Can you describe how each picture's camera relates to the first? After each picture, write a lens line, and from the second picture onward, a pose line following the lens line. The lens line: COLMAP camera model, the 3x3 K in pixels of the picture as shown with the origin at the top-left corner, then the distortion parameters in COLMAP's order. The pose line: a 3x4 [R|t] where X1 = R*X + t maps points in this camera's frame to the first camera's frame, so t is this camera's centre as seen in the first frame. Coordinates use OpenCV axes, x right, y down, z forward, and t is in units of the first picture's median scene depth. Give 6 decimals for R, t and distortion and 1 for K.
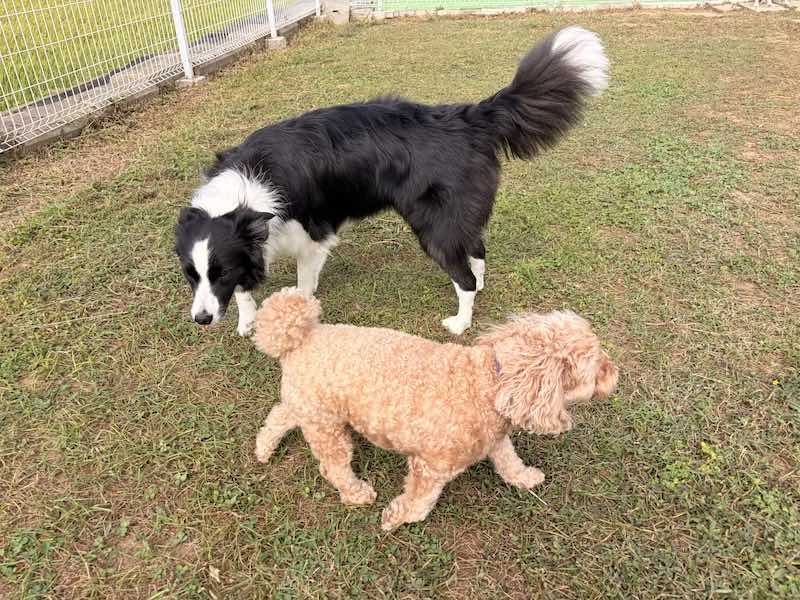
lens RADIAL K [[610.7, 0, 403.1], [0, 610.7, 286.0], [0, 0, 1]] dist [0.037001, -0.044986]
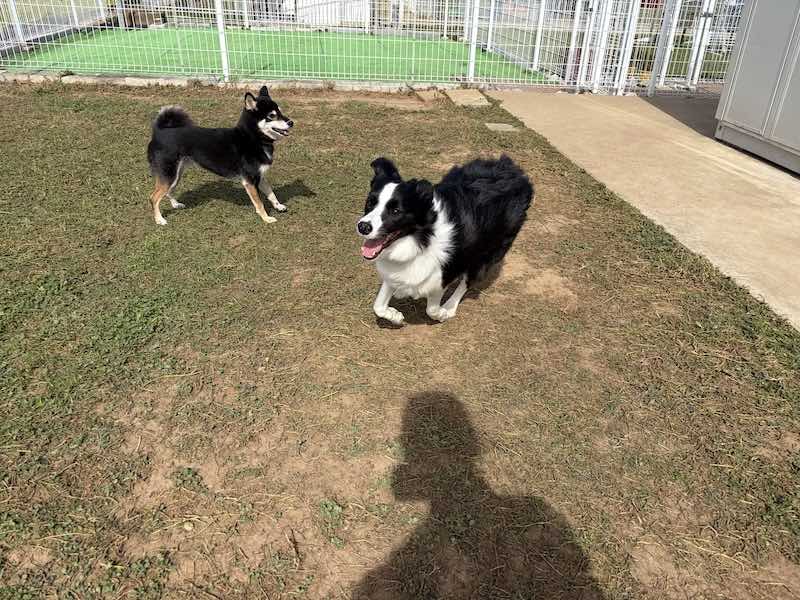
lens RADIAL K [[610.7, 0, 397.5], [0, 610.7, 299.6], [0, 0, 1]] dist [0.037001, -0.044986]
pose [[0.967184, -0.043560, 0.250316, 0.257883], [0.048833, 0.998696, -0.014890, -0.163551], [-0.249341, 0.026625, 0.968050, 0.214840]]
